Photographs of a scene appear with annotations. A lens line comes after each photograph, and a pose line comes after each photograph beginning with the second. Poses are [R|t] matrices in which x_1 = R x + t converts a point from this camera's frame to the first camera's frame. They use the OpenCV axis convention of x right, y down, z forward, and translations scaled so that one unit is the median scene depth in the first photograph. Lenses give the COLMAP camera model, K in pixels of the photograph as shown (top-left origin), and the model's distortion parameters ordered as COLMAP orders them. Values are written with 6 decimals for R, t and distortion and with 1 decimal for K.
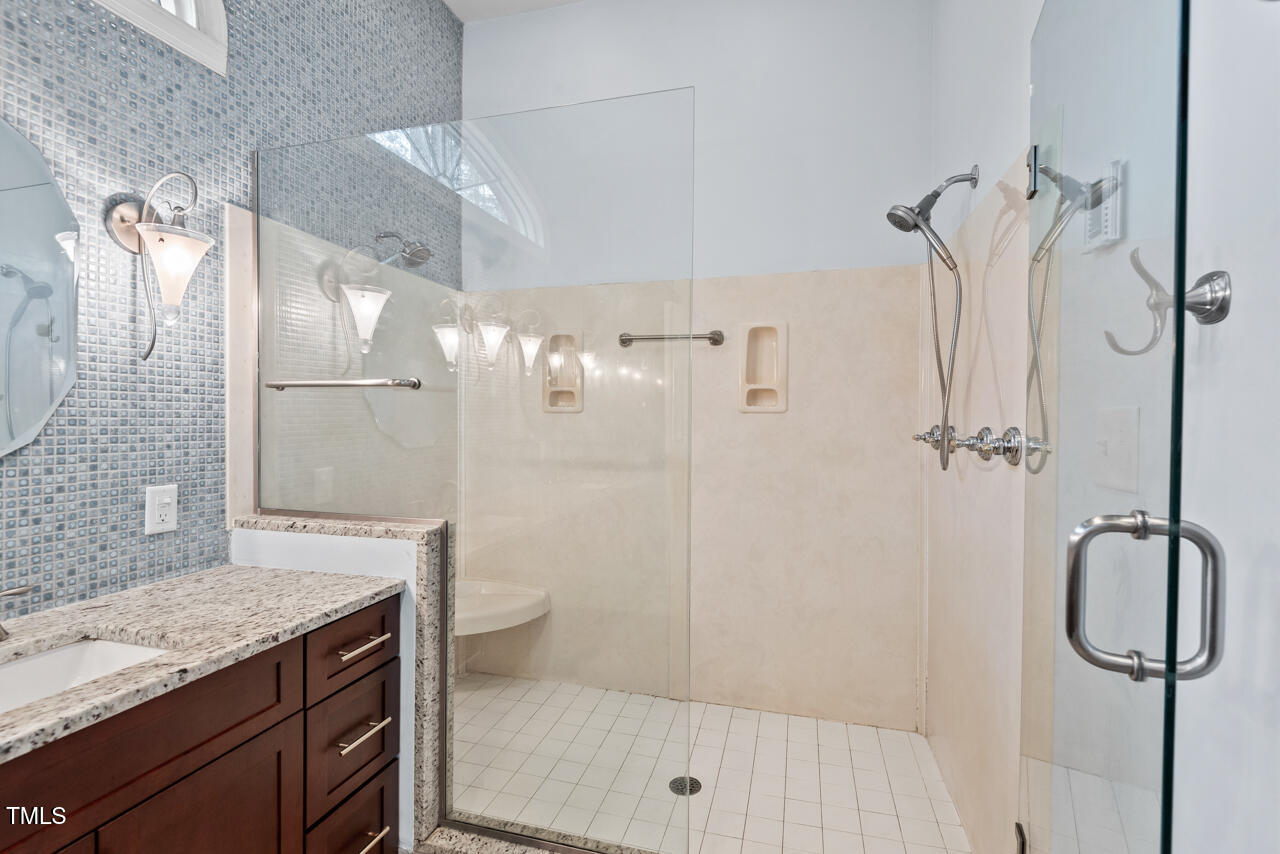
lens RADIAL K [[576.2, 0, 641.3], [0, 576.2, 425.9], [0, 0, 1]] dist [0.026786, -0.010372]
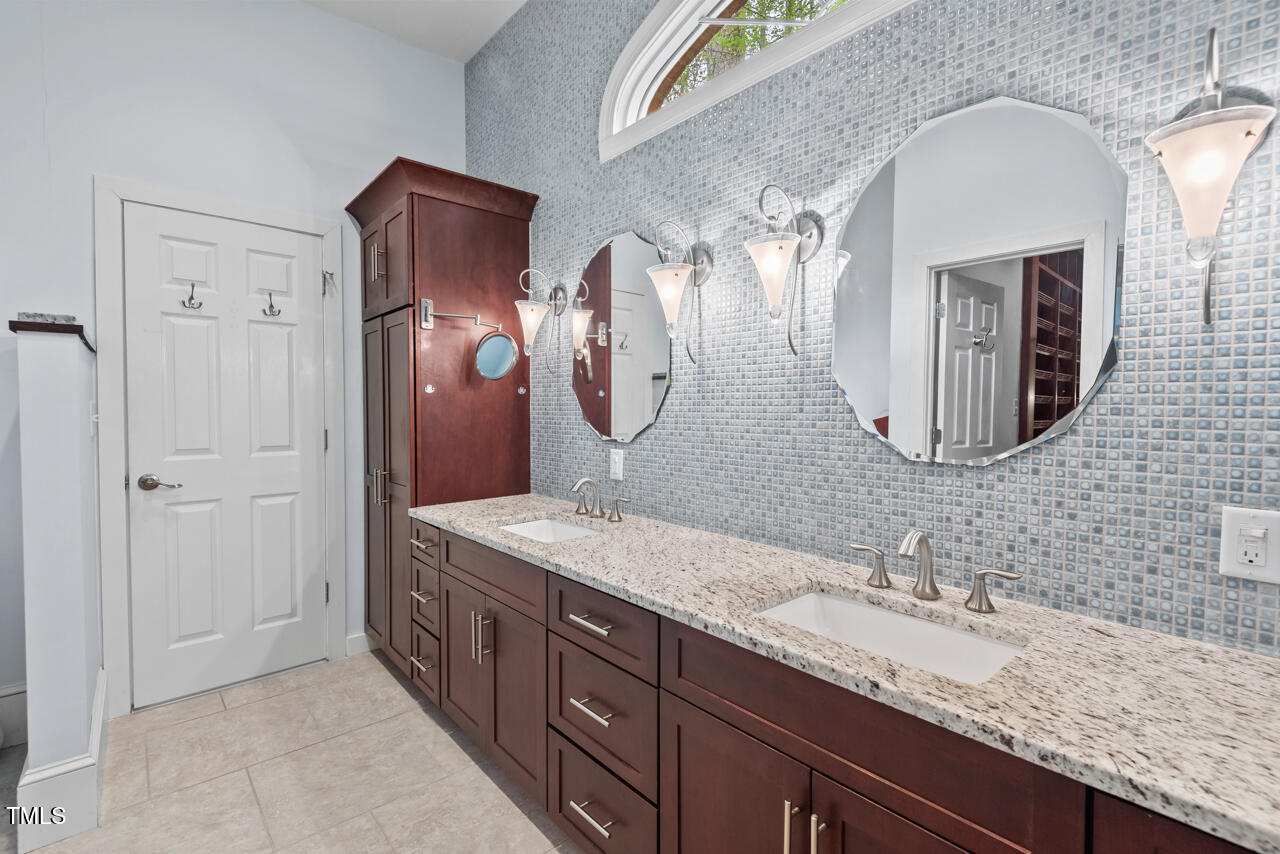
lens RADIAL K [[576.2, 0, 640.8], [0, 576.2, 422.8], [0, 0, 1]] dist [0.026786, -0.010372]
pose [[-0.534816, 0.017034, -0.844797, 0.119673], [-0.017109, 0.999374, 0.030982, -0.004041], [0.844795, 0.031023, -0.534190, 0.868930]]
